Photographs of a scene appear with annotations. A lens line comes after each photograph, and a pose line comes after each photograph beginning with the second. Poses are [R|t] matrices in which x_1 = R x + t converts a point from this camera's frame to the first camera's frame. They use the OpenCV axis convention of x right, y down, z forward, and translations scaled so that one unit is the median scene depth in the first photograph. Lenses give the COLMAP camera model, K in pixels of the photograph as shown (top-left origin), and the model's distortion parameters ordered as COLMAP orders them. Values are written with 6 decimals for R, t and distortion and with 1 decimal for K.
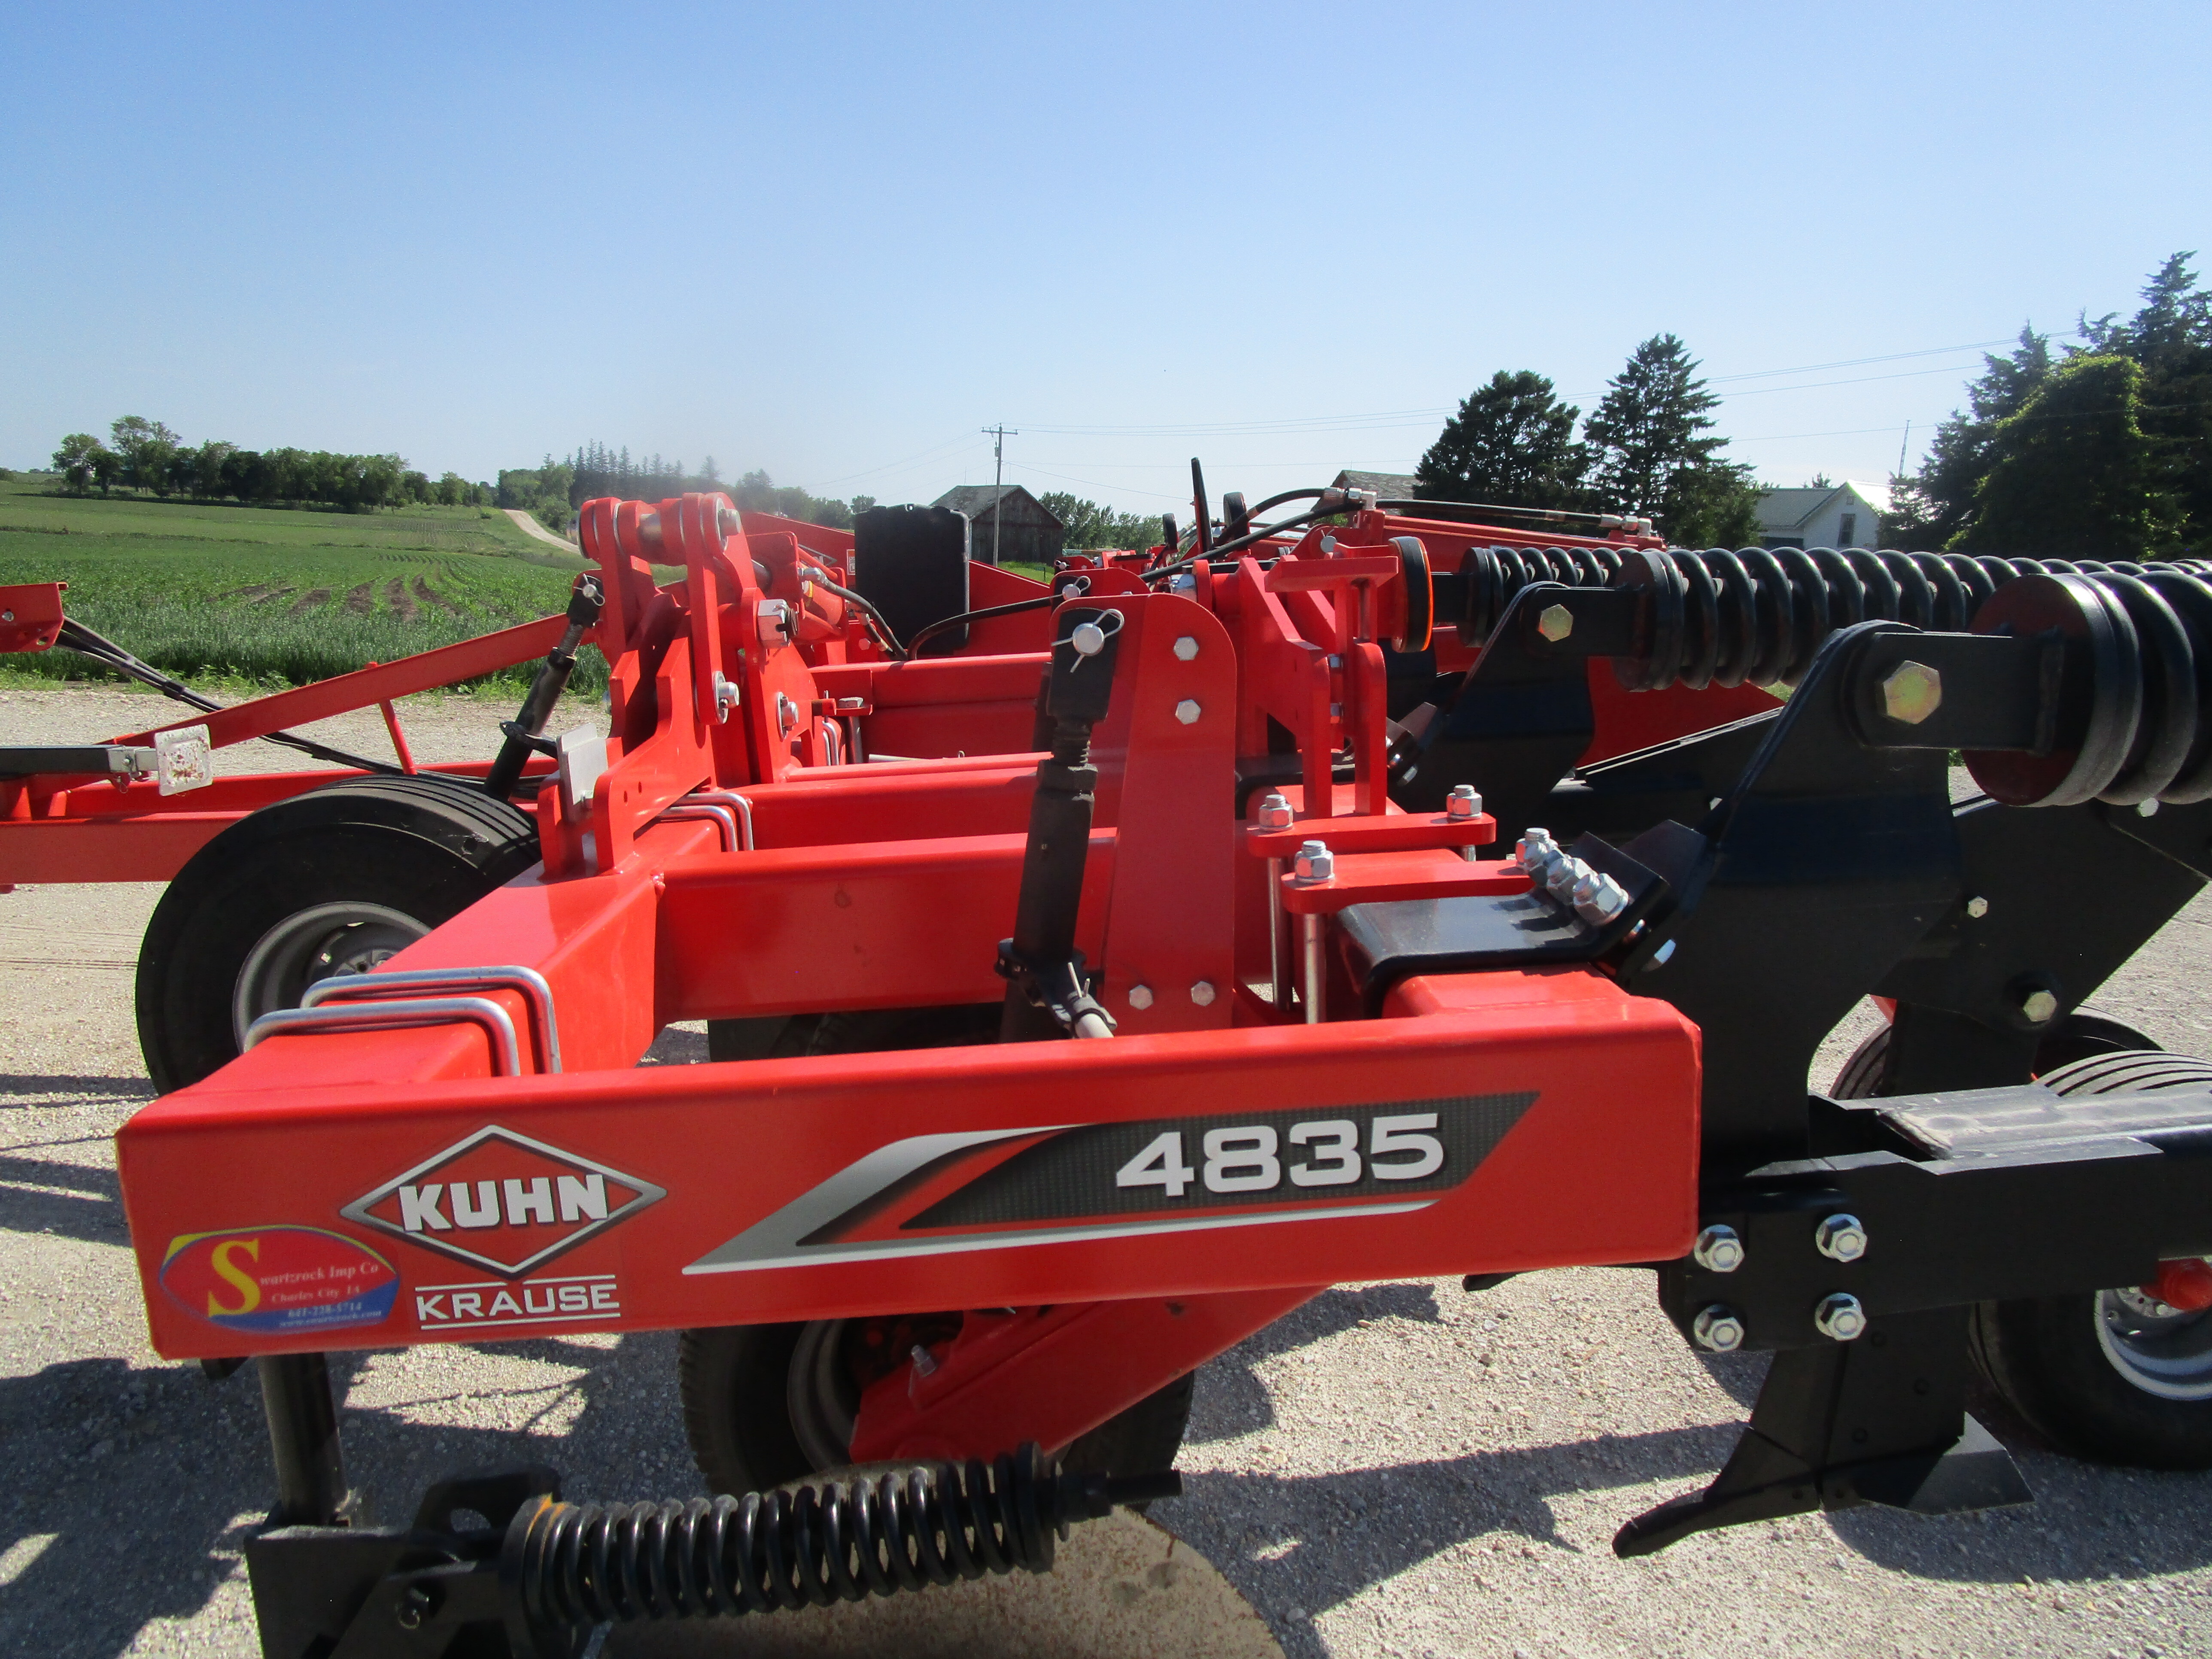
lens RADIAL K [[1572.7, 0, 1106.0], [0, 1572.7, 829.5], [0, 0, 1]] dist [-0.031853, 0.011847]
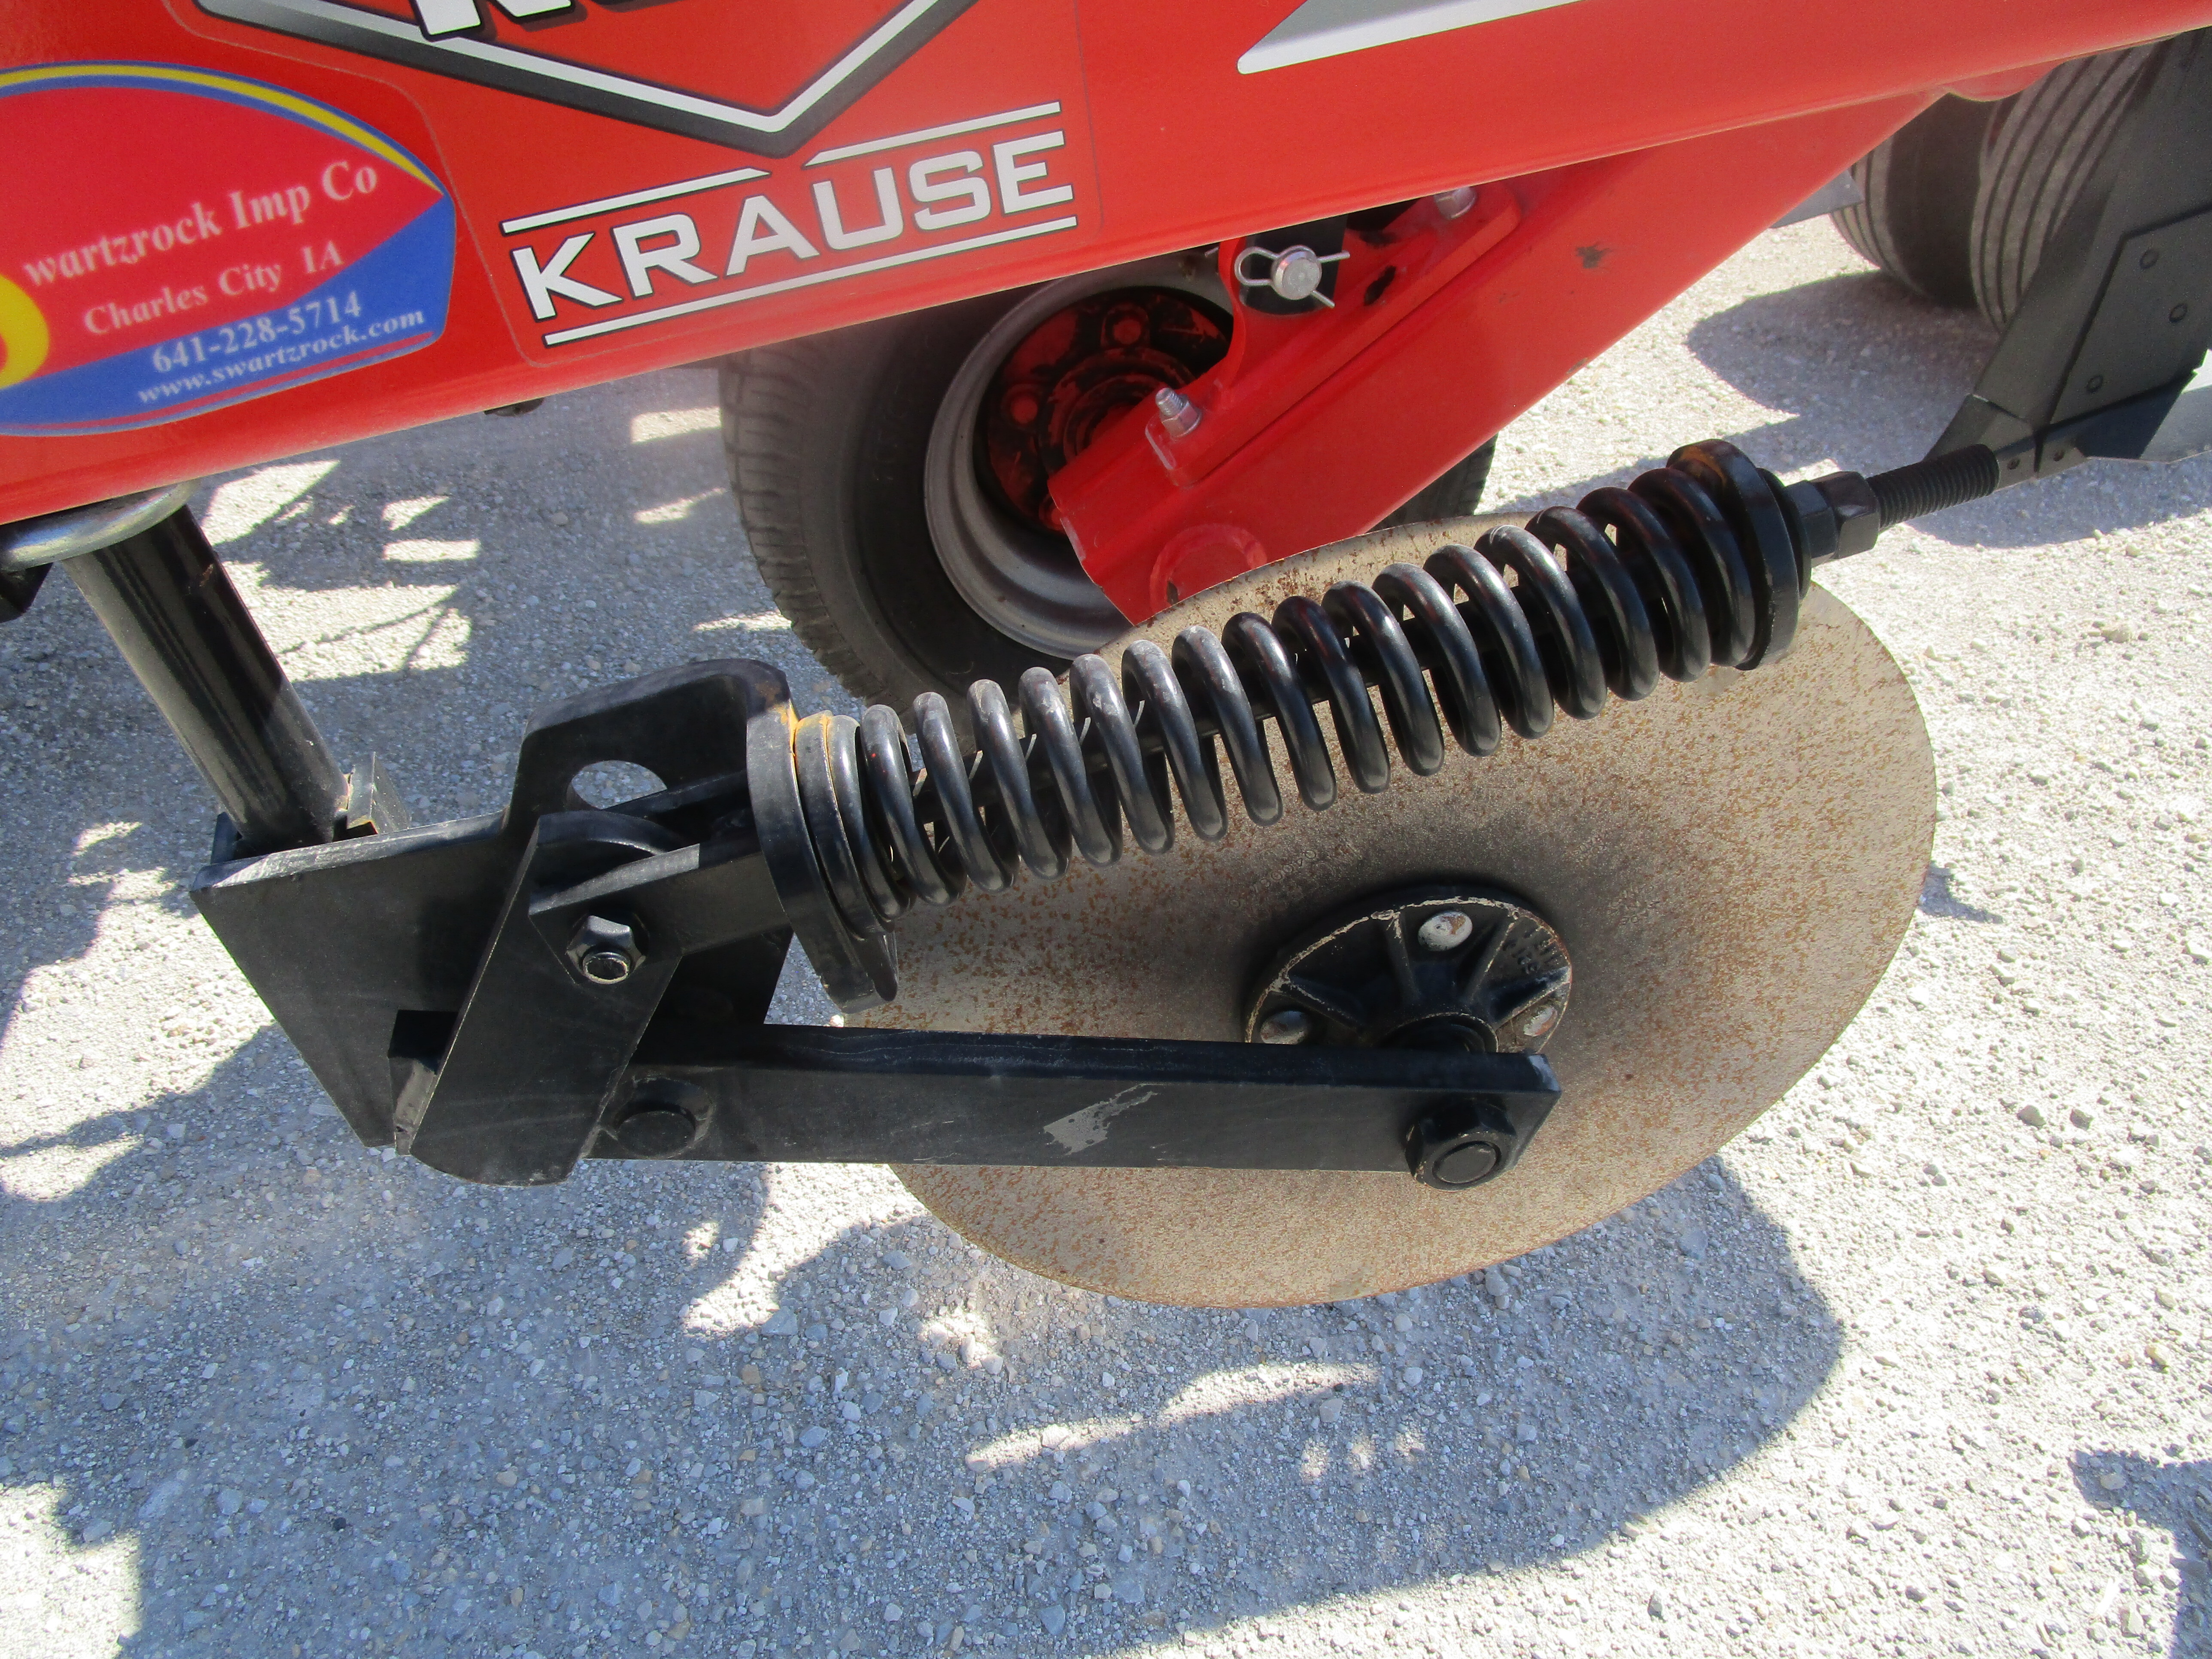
lens RADIAL K [[1572.7, 0, 1106.0], [0, 1572.7, 829.5], [0, 0, 1]] dist [-0.031853, 0.011847]
pose [[0.975725, -0.188627, 0.111270, -0.298320], [0.106288, 0.852106, 0.512463, 0.194615], [-0.191479, -0.488197, 0.851469, 0.486478]]
